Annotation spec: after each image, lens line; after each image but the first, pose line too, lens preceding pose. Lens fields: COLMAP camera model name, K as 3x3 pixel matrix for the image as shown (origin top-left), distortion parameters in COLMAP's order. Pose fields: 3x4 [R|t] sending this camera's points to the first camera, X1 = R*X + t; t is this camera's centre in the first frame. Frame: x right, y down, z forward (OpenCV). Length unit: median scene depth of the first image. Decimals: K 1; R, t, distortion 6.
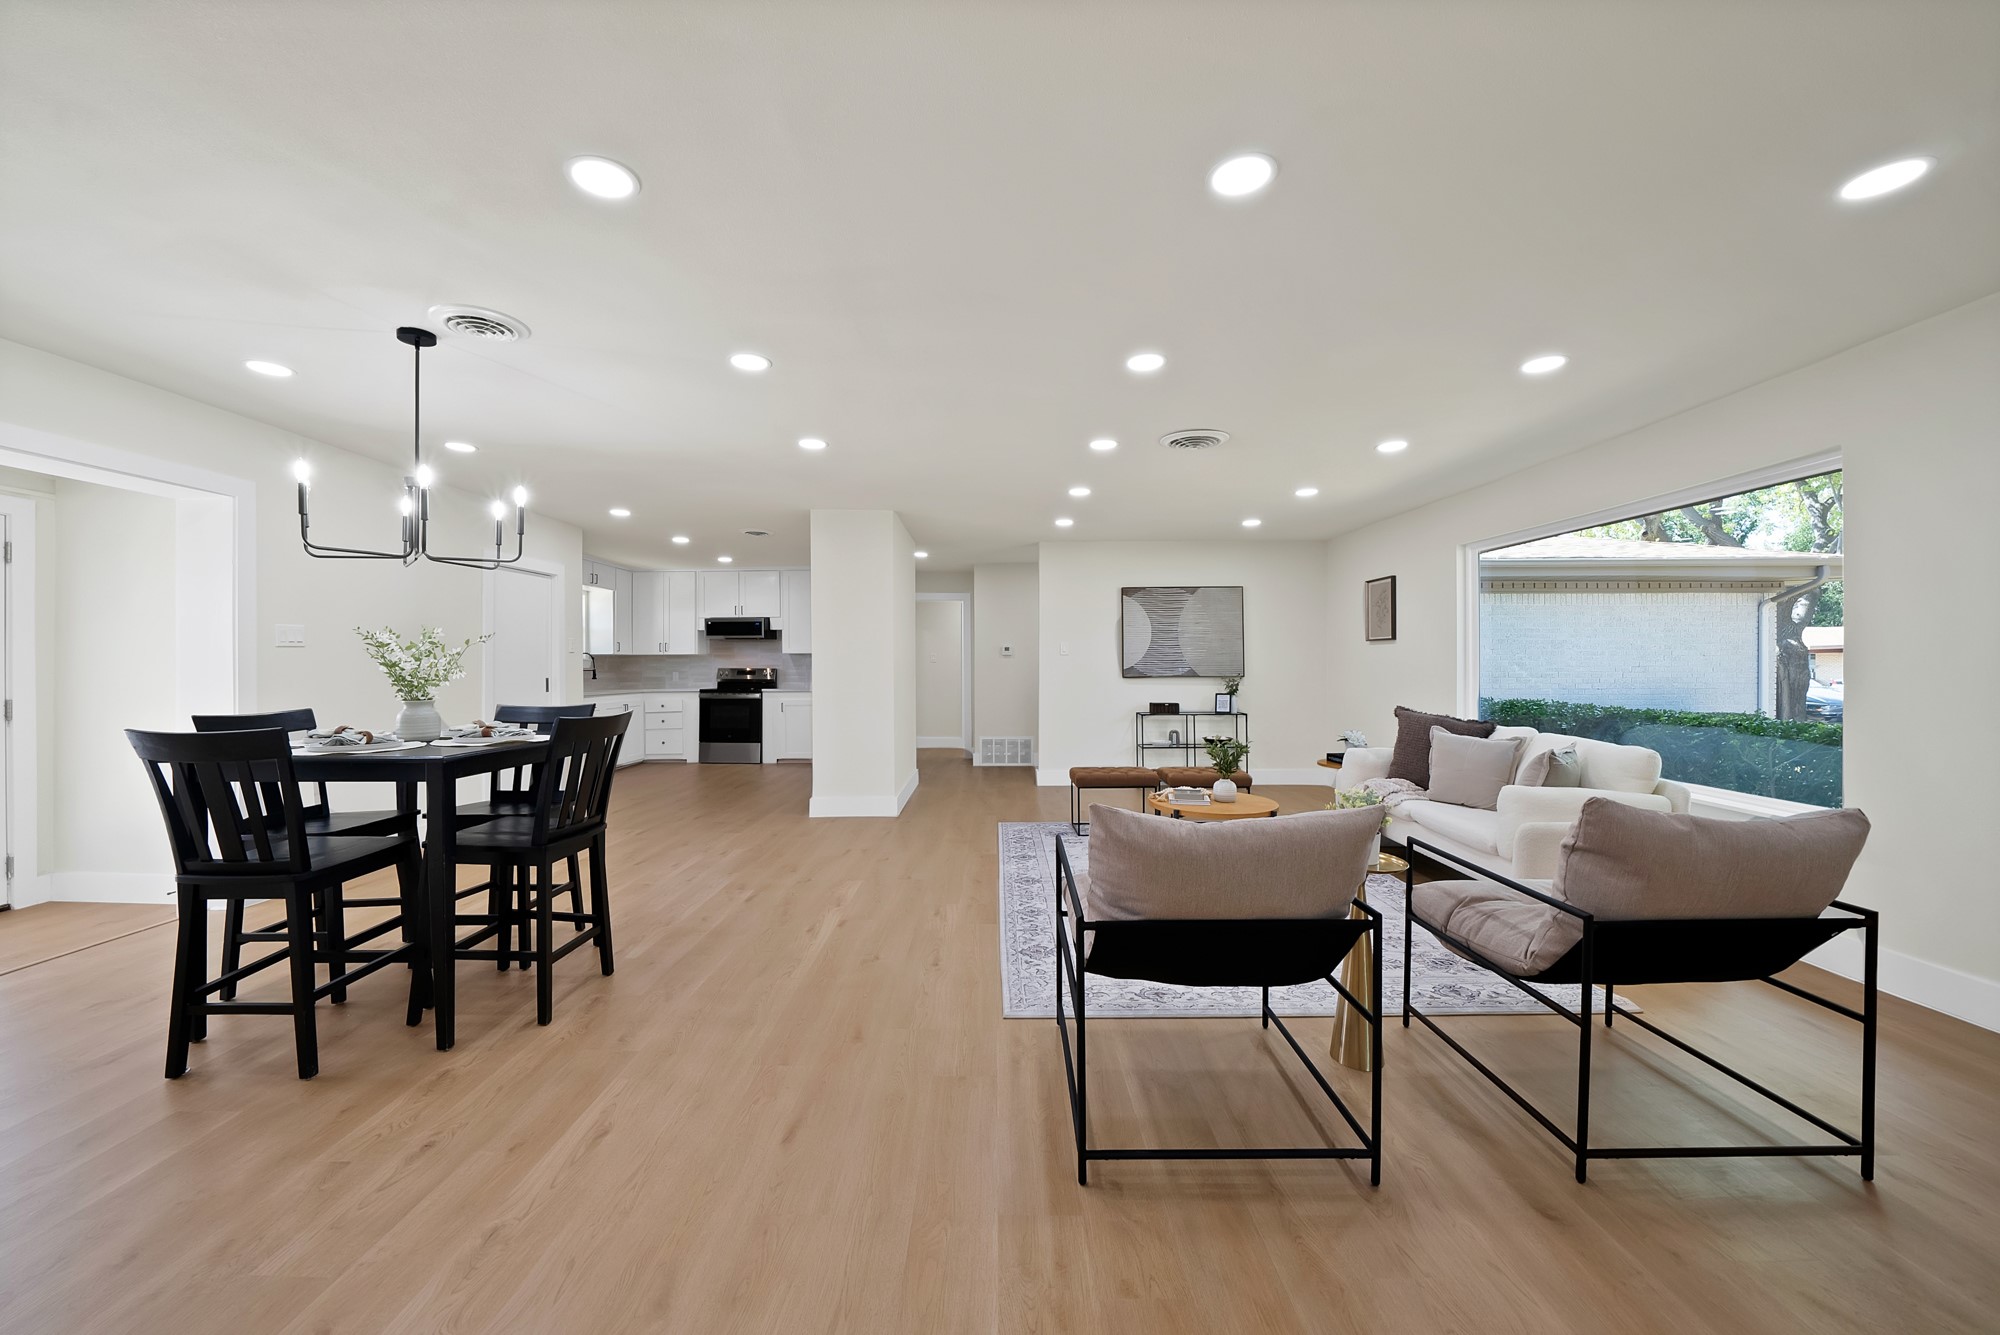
lens RADIAL K [[718.0, 0, 992.3], [0, 718.0, 665.5], [0, 0, 1]] dist [-0.026102, 0.002808]
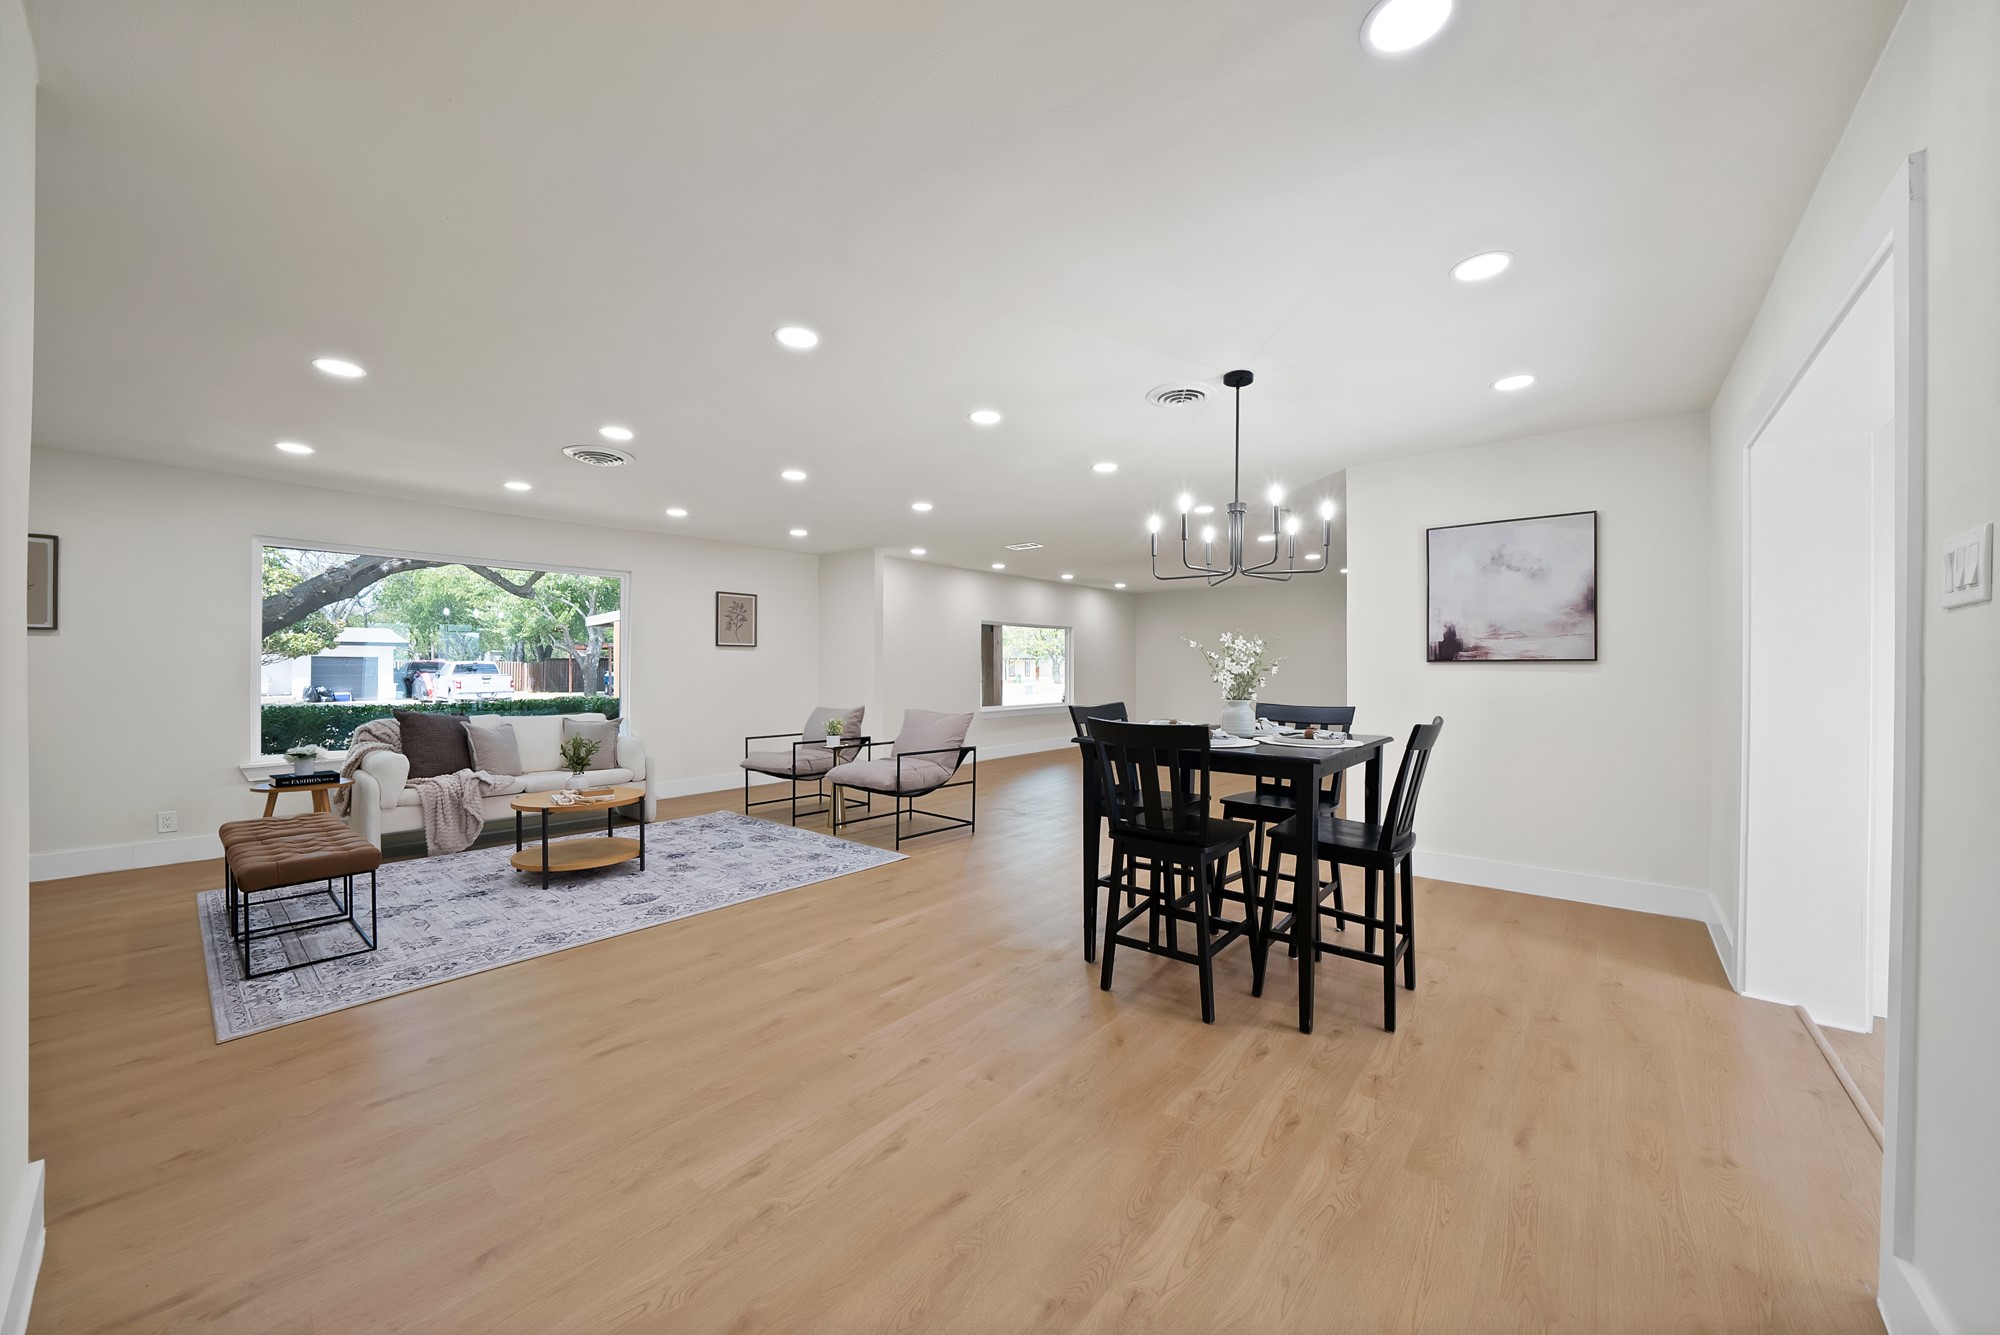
lens RADIAL K [[718.0, 0, 992.3], [0, 718.0, 665.5], [0, 0, 1]] dist [-0.026102, 0.002808]
pose [[-0.762866, 0.001785, 0.646555, -0.472222], [-0.000287, 0.999995, -0.003099, -0.000181], [-0.646557, -0.002550, -0.762861, 0.798007]]
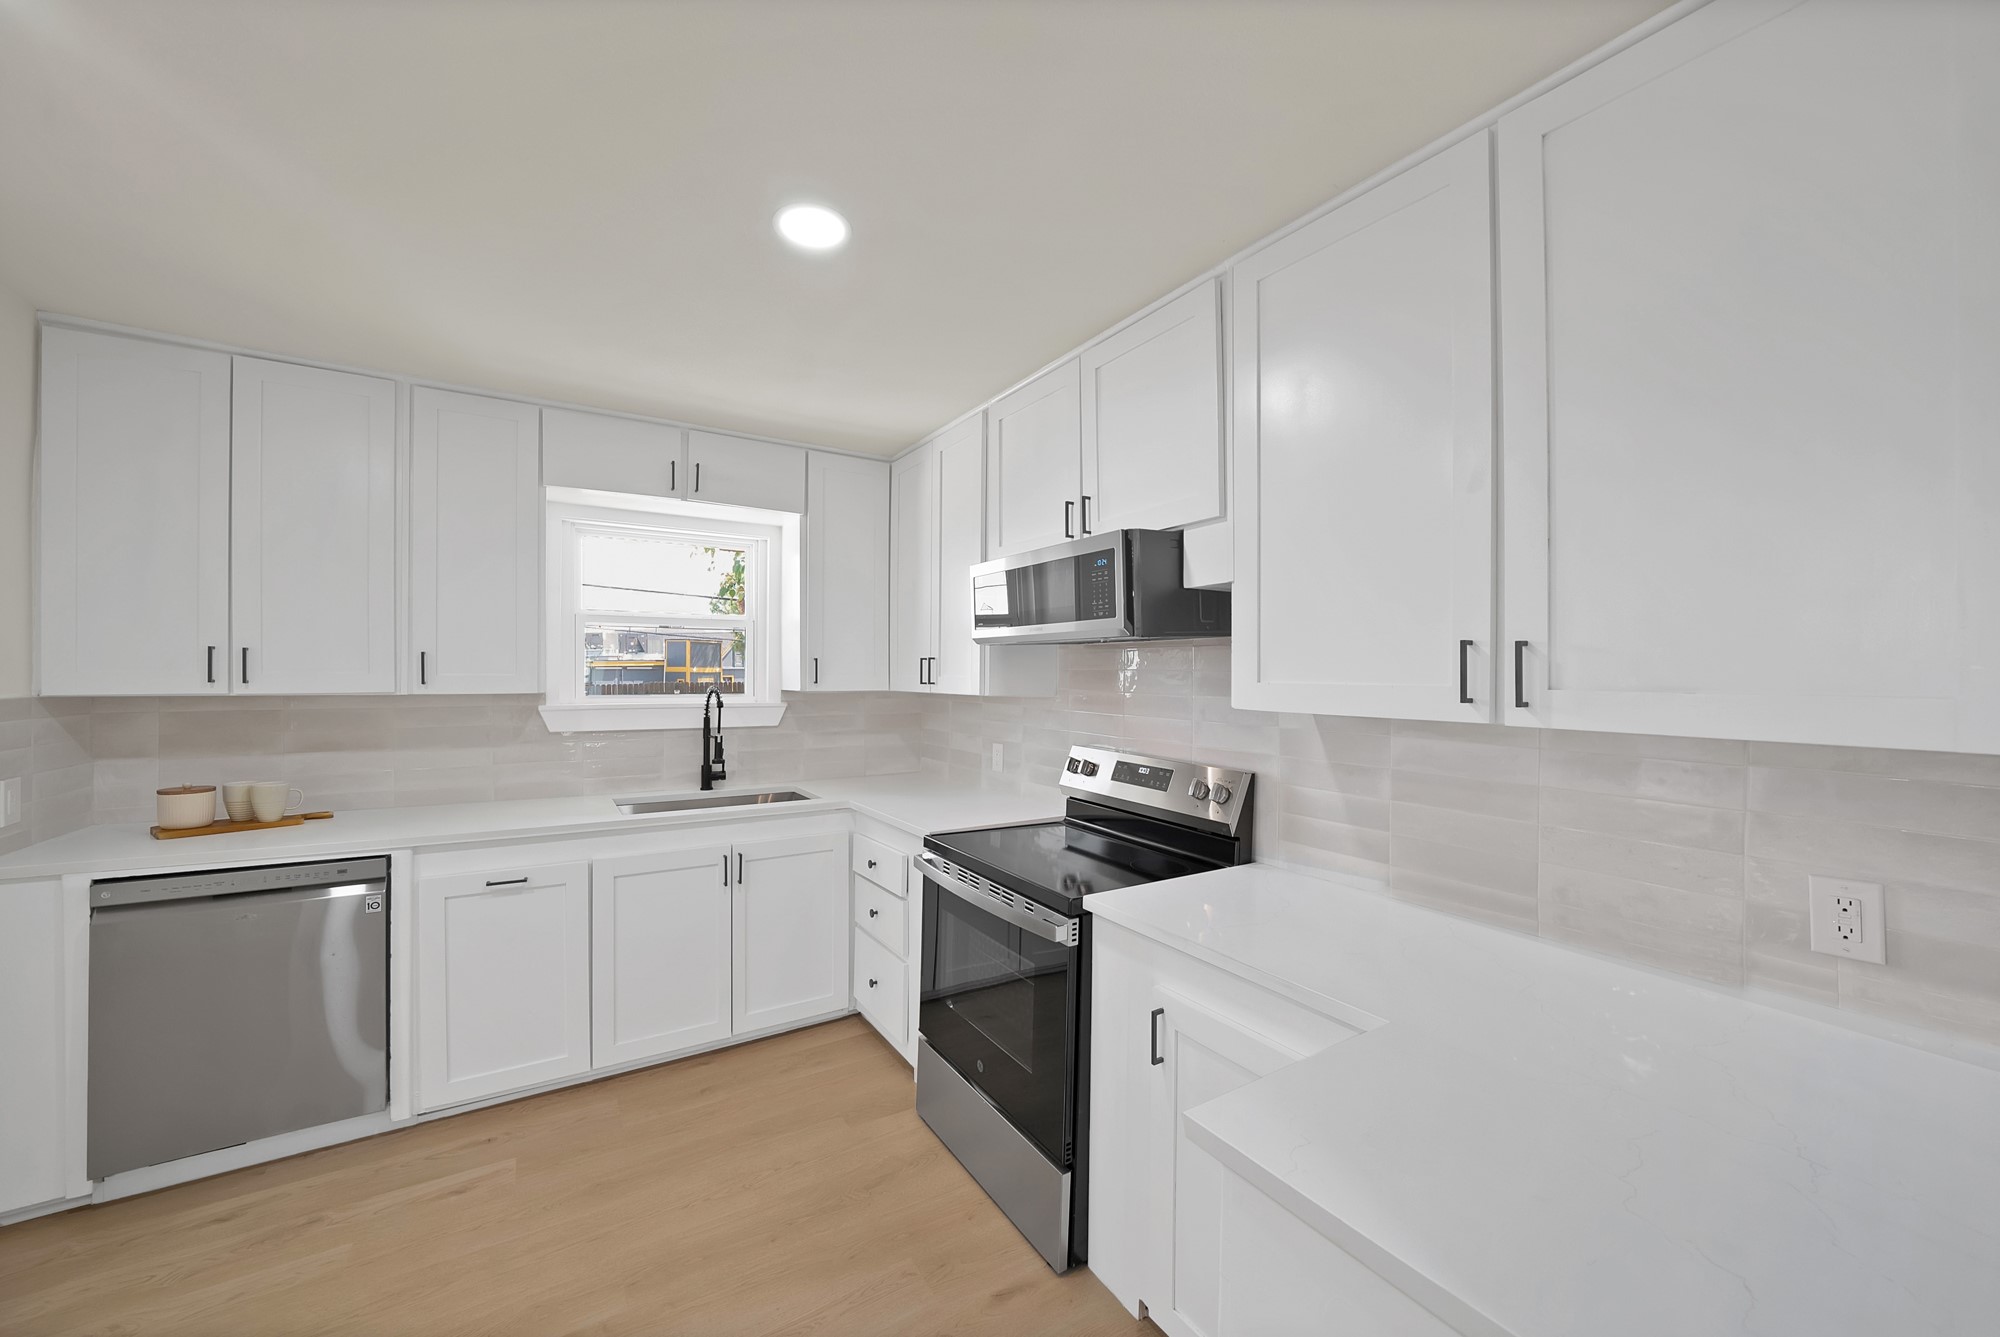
lens RADIAL K [[724.9, 0, 1007.0], [0, 724.9, 675.0], [0, 0, 1]] dist [-0.025246, 0.002712]
pose [[0.546047, 0.012242, -0.837665, -0.216088], [-0.006244, 0.999925, 0.010544, -0.035936], [0.837731, -0.000527, 0.546083, 1.119566]]
